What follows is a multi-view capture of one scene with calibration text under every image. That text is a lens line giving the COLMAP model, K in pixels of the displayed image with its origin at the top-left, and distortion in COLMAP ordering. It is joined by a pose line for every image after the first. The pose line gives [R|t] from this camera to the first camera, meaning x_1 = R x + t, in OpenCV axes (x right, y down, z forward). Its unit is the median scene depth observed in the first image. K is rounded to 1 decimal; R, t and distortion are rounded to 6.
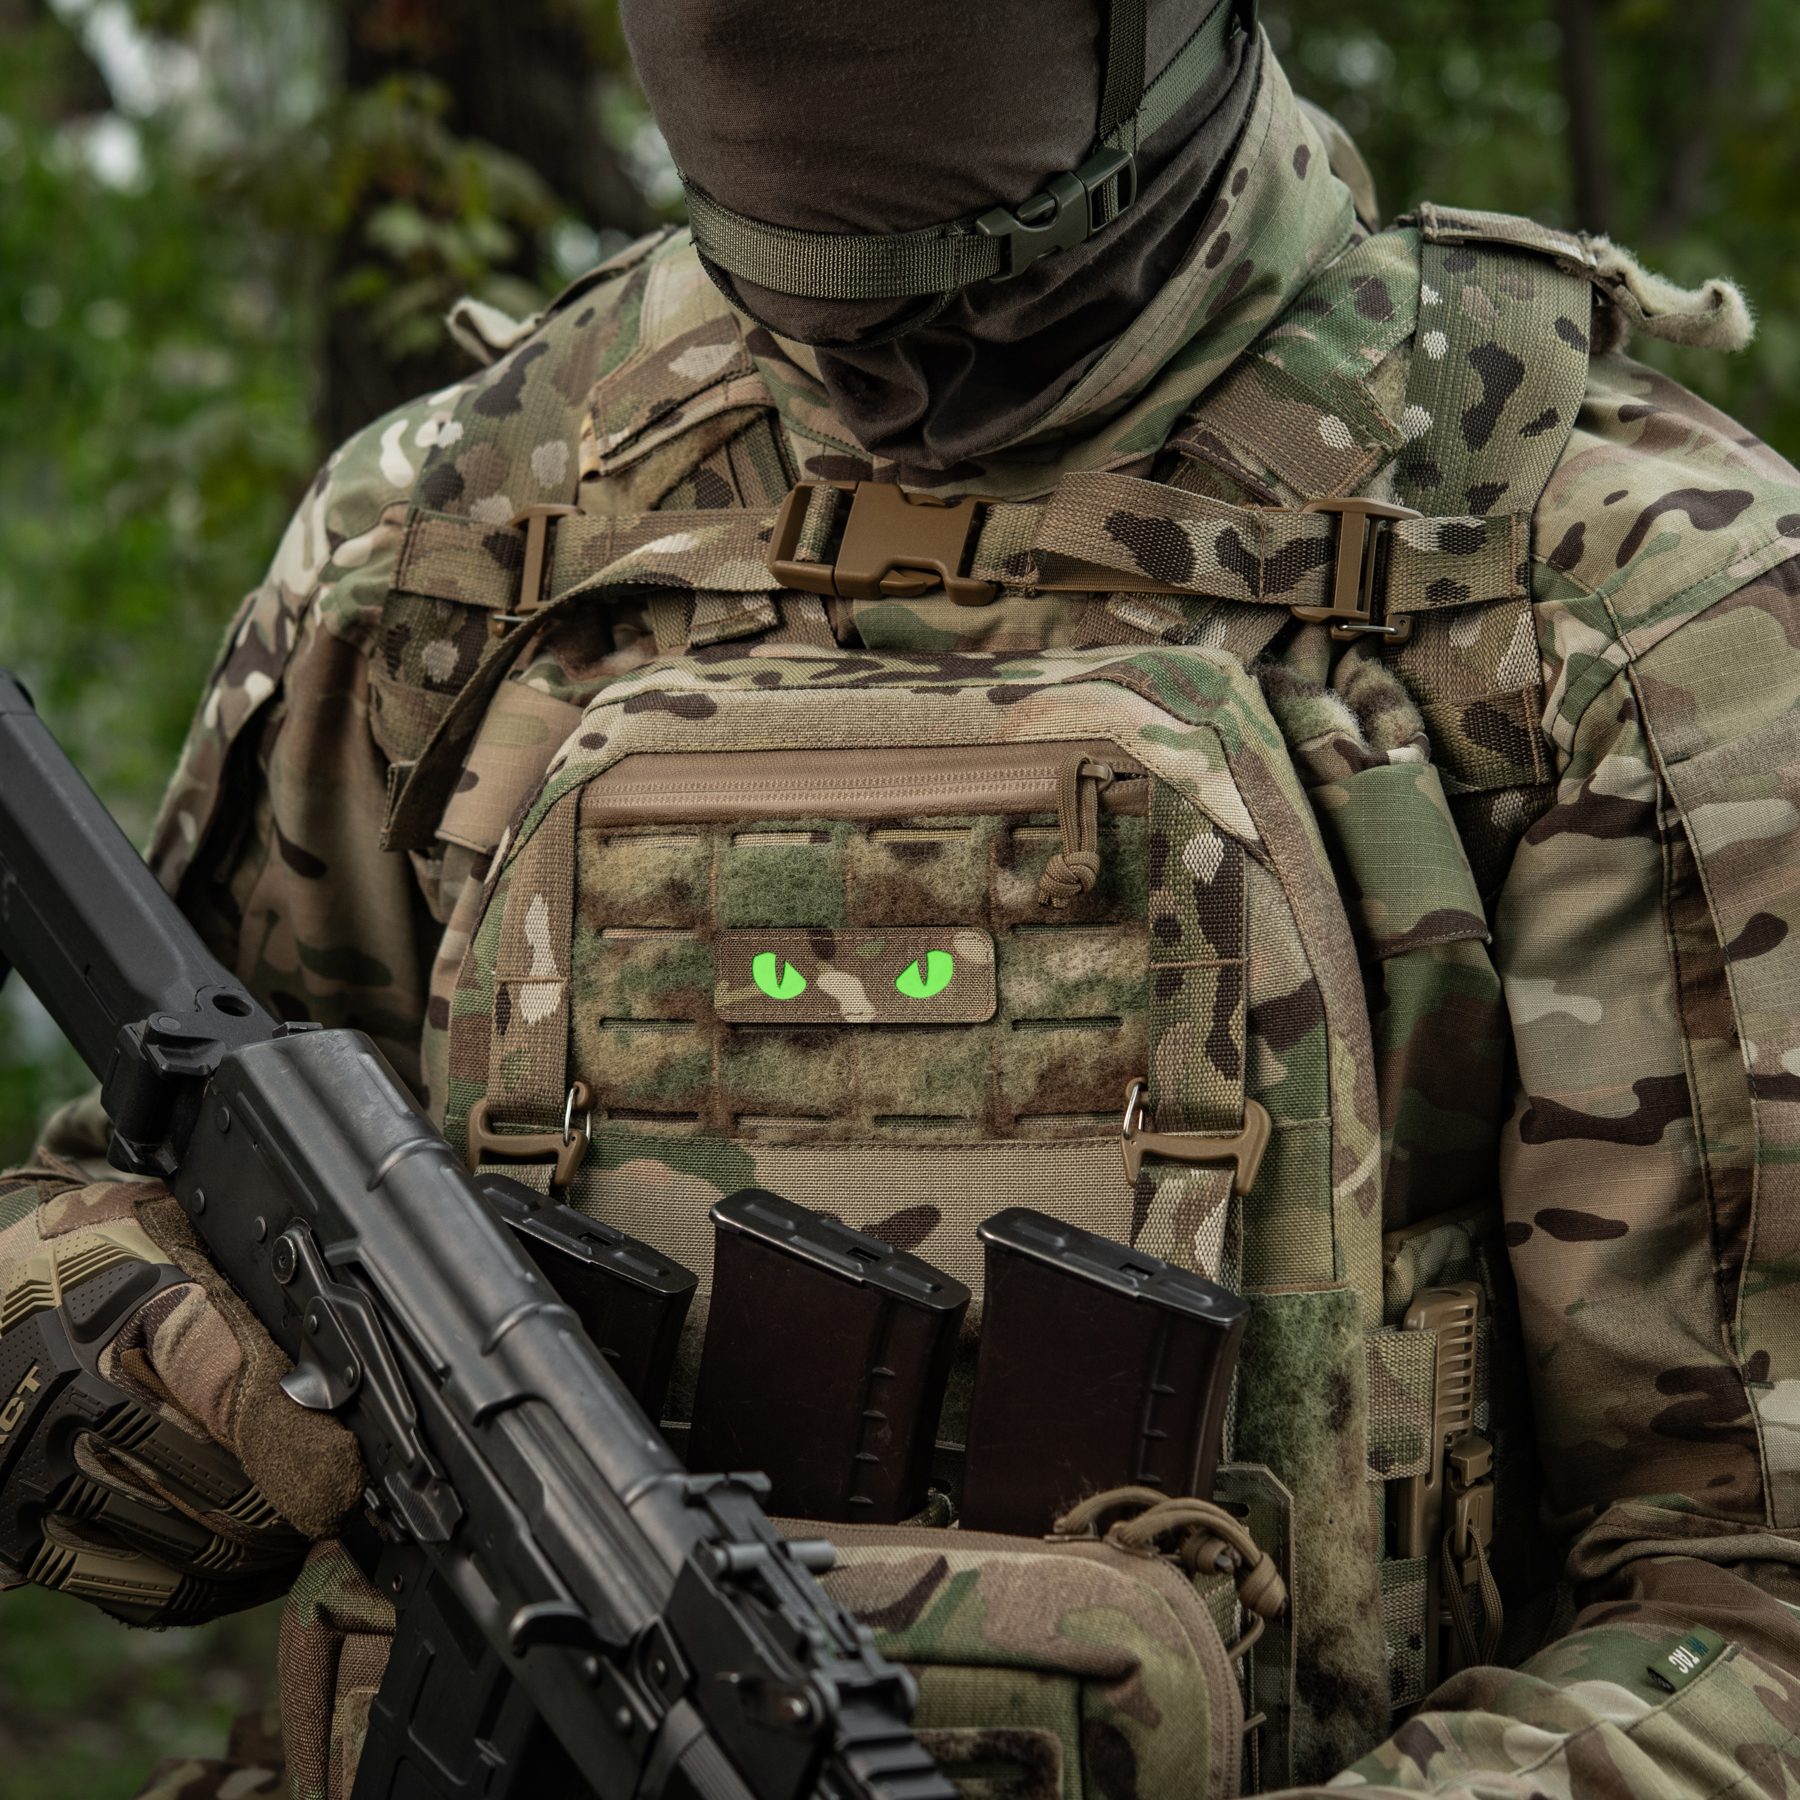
lens RADIAL K [[4426.6, 0, 900.0], [0, 4426.6, 900.0], [0, 0, 1]] dist [-0.067632, -0.446290]
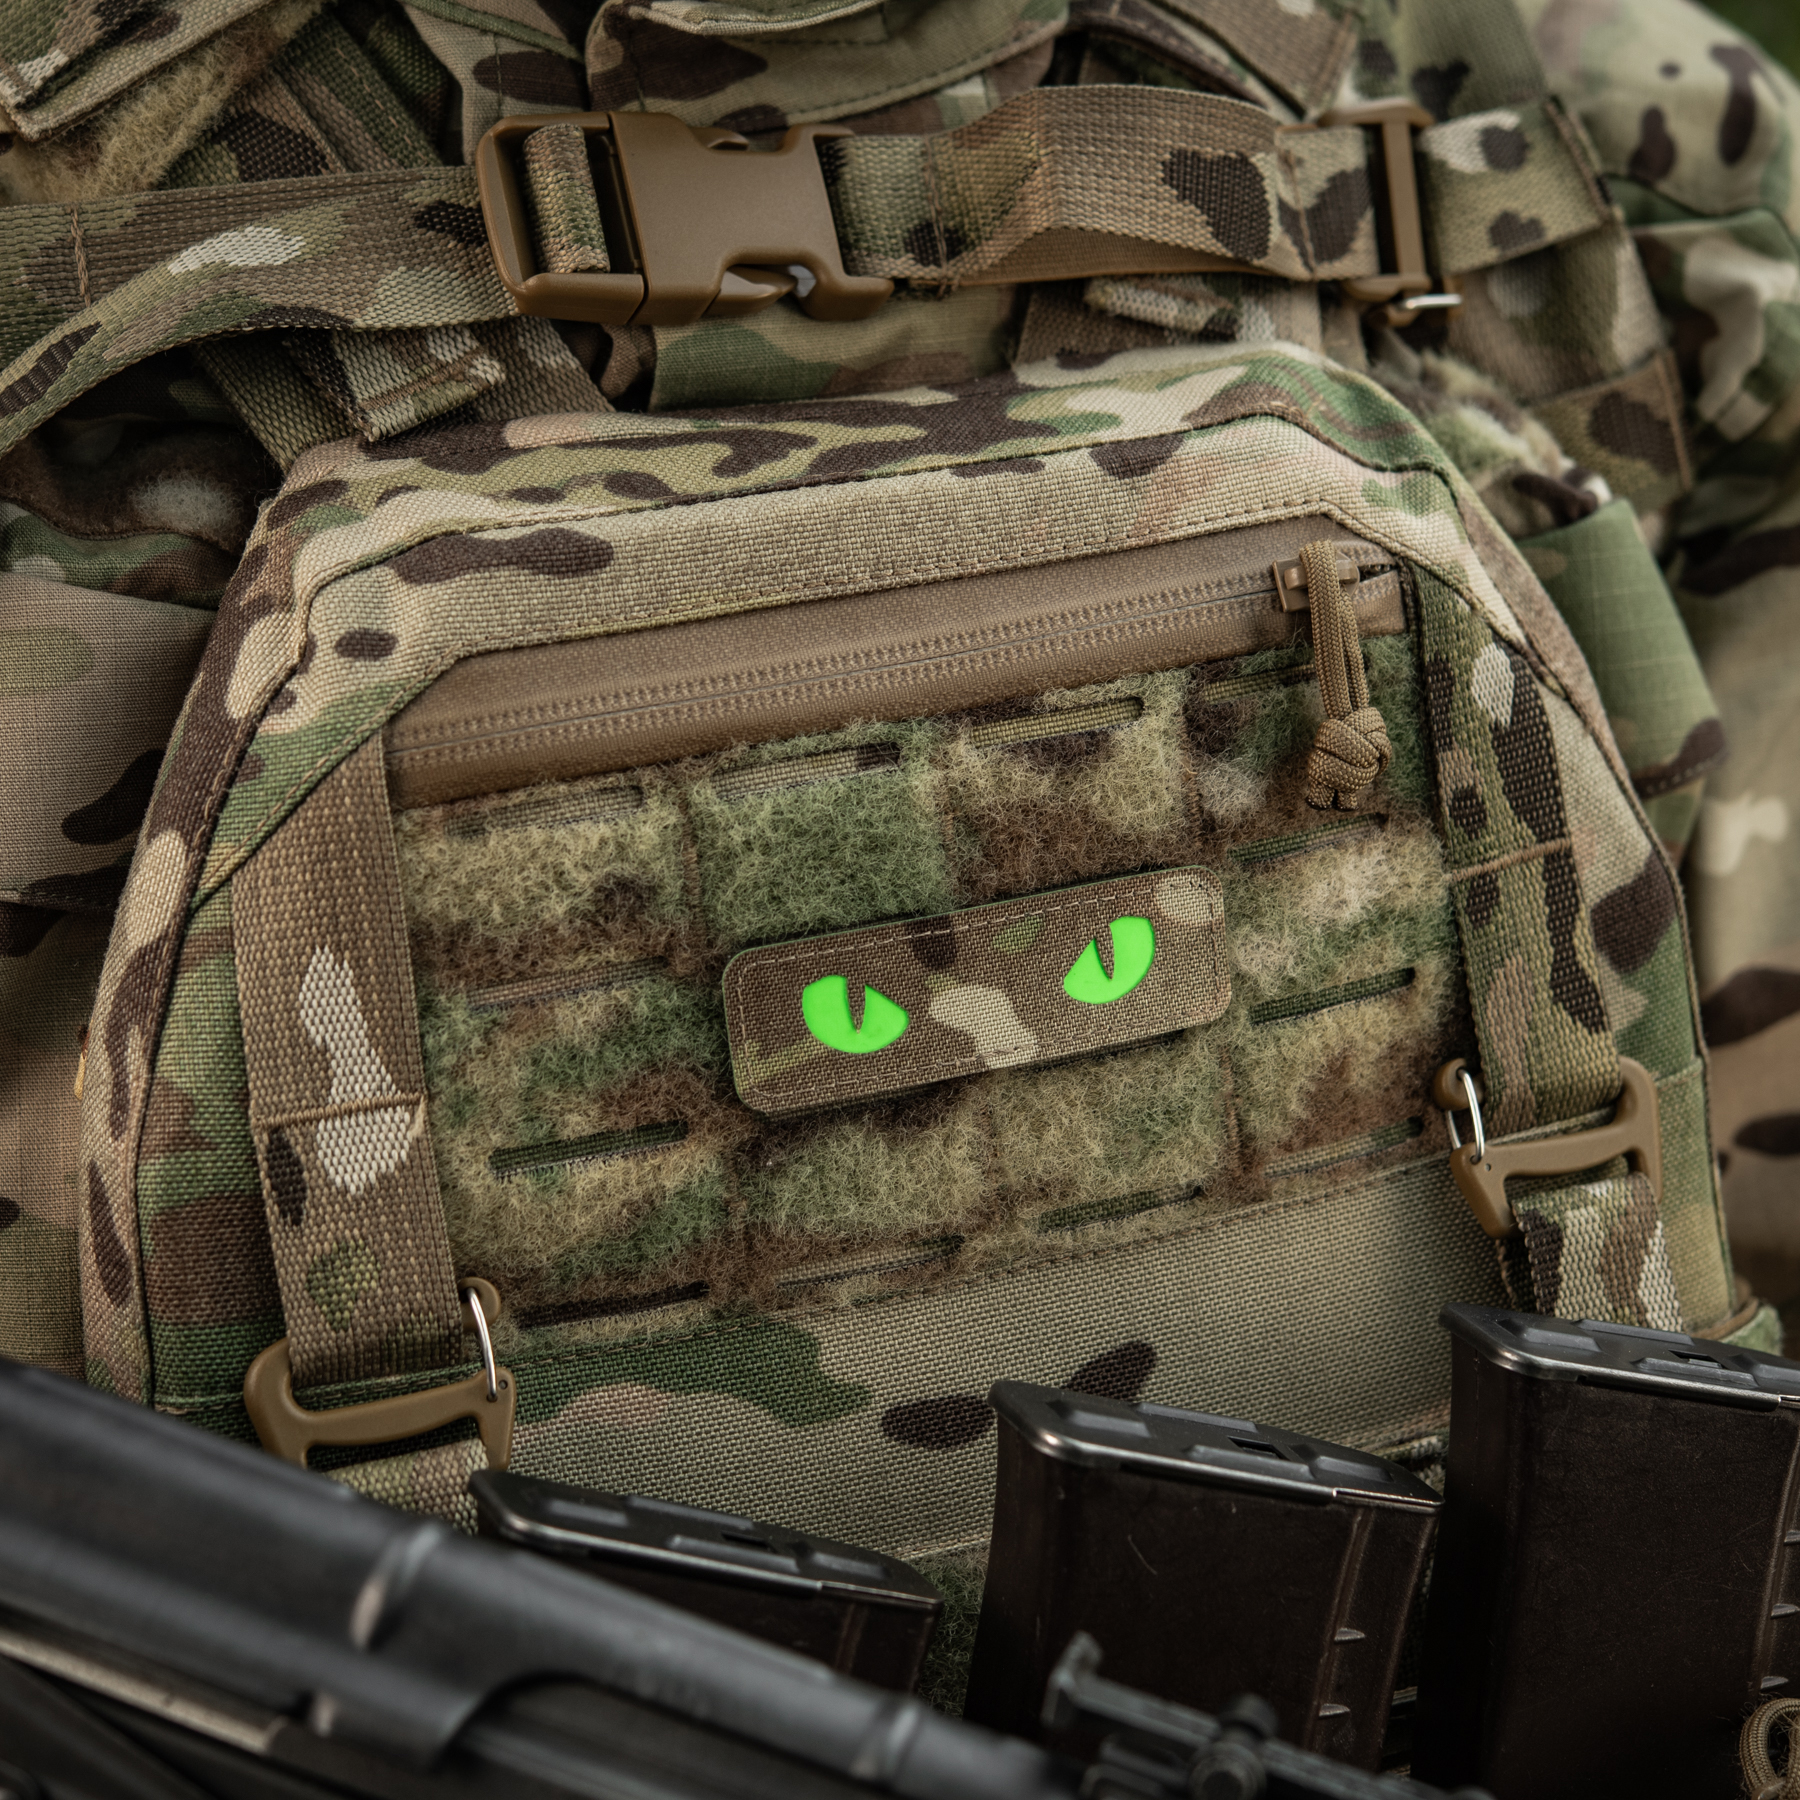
lens RADIAL K [[4426.6, 0, 900.0], [0, 4426.6, 900.0], [0, 0, 1]] dist [-0.067632, -0.446290]
pose [[0.733376, -0.193591, 0.651677, -0.386741], [0.120152, 0.980417, 0.156033, -0.083826], [-0.669121, -0.036131, 0.742274, 0.586385]]
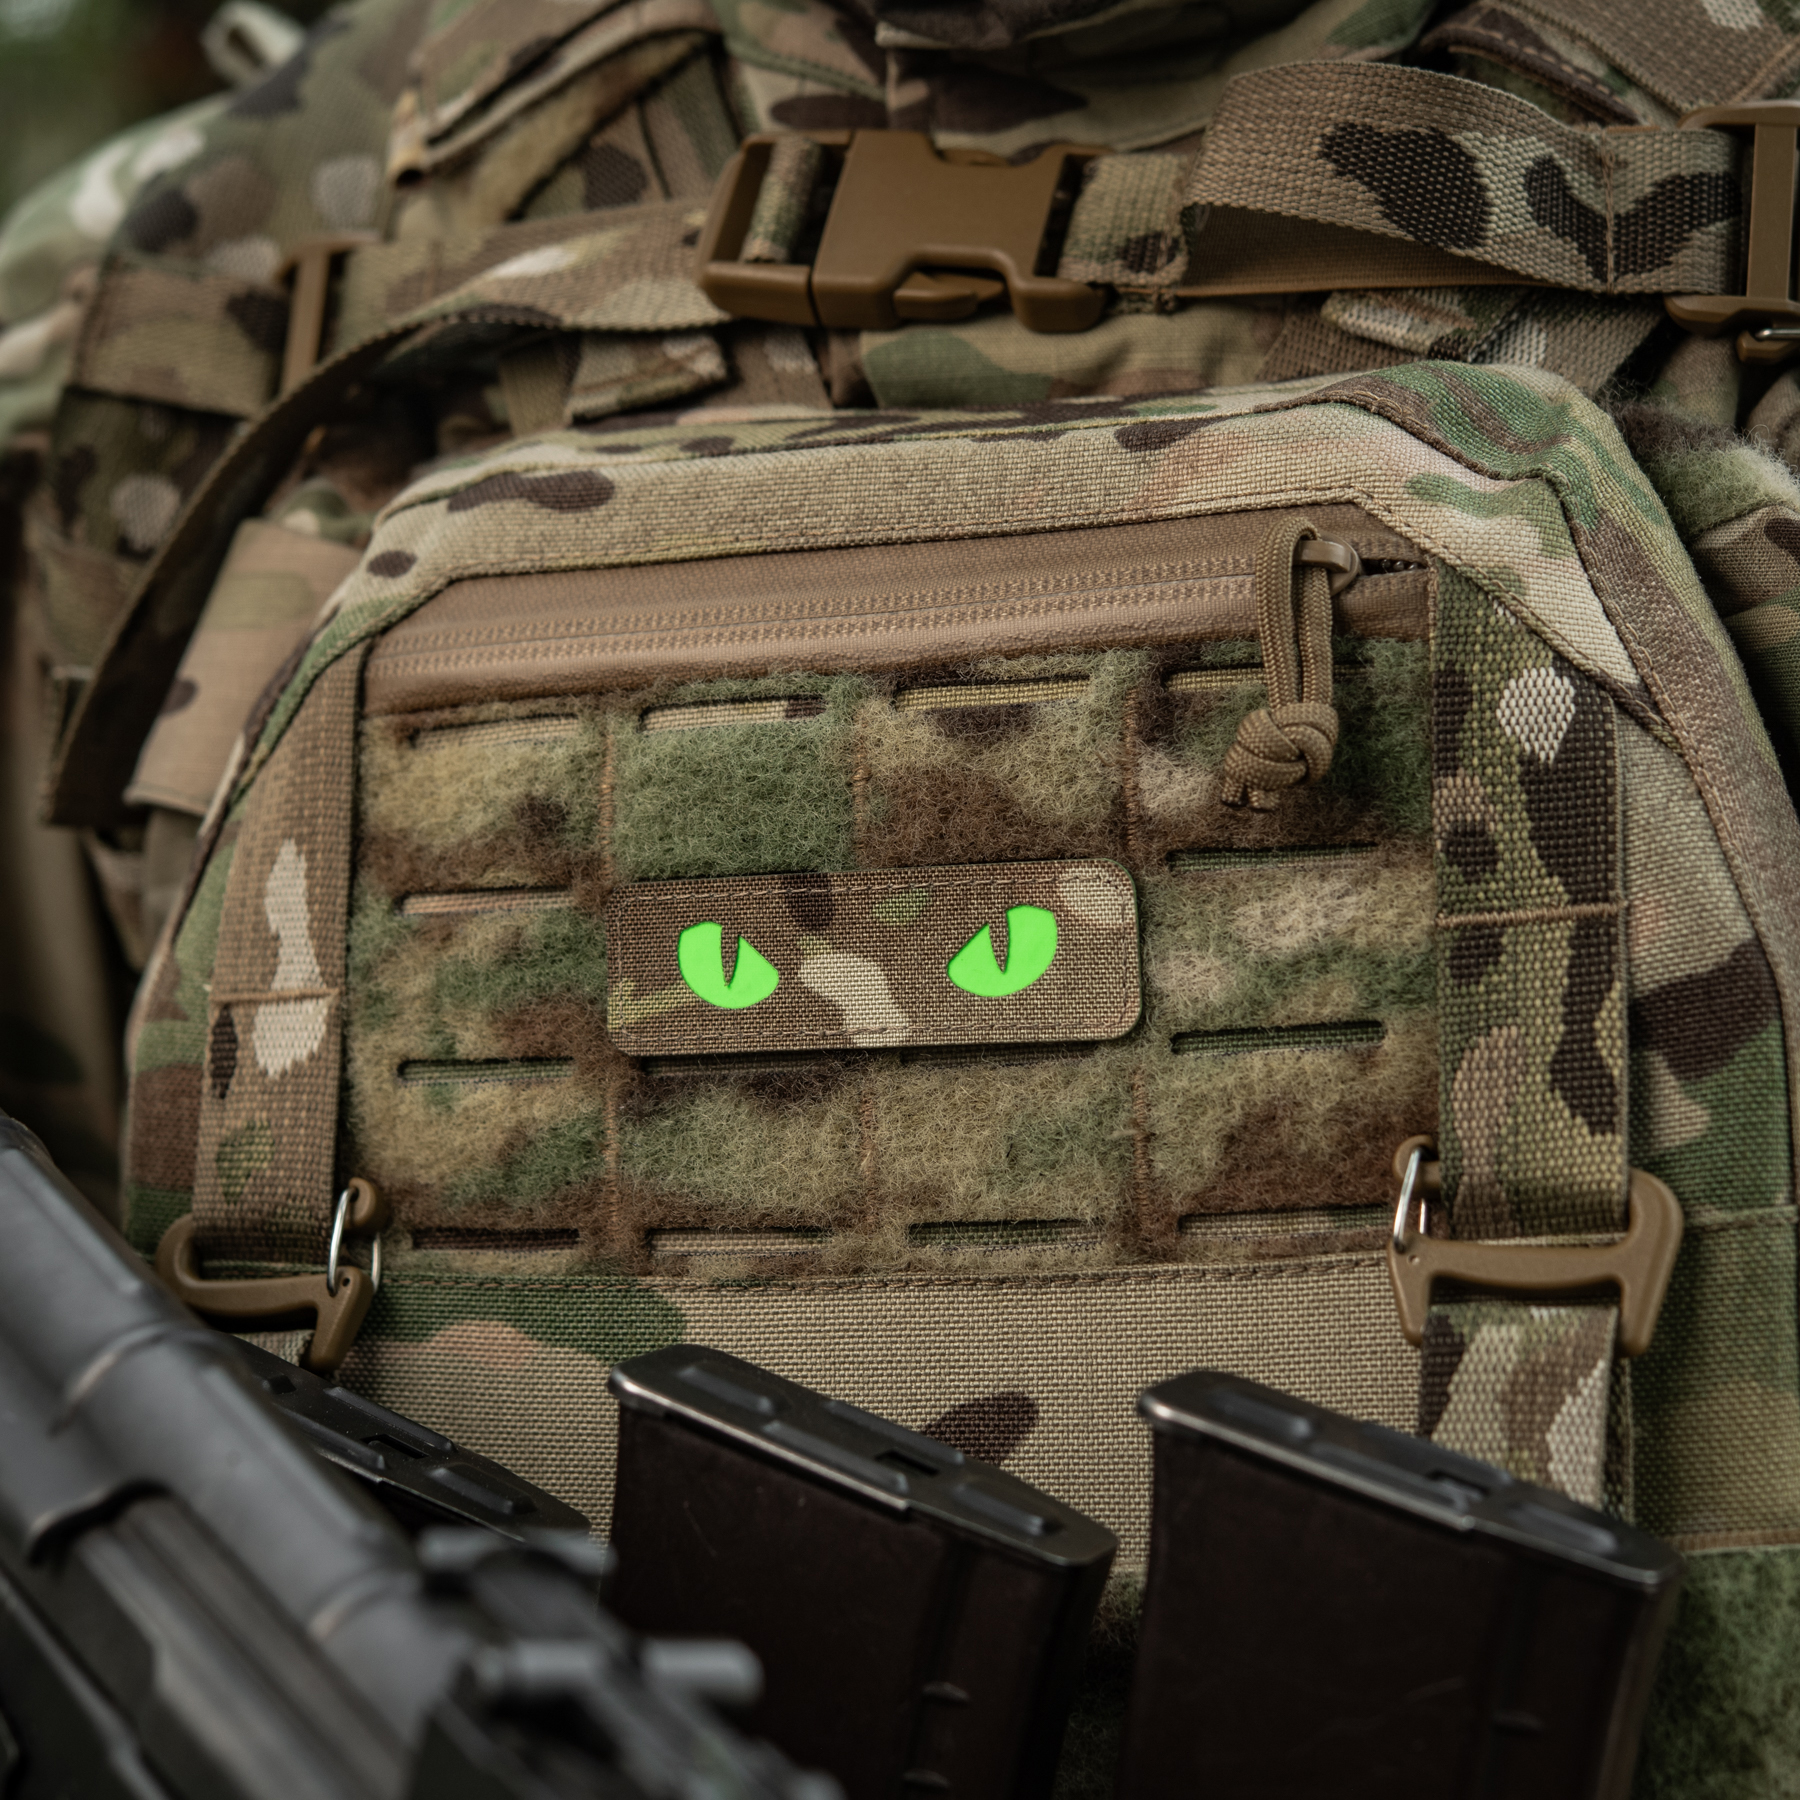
lens RADIAL K [[4638.9, 0, 900.0], [0, 4638.9, 900.0], [0, 0, 1]] dist [-0.061720, 0.901182]
pose [[0.999980, -0.004118, 0.004710, -0.009252], [0.004506, 0.996315, -0.085649, 0.057617], [-0.004340, 0.085669, 0.996314, 0.445459]]
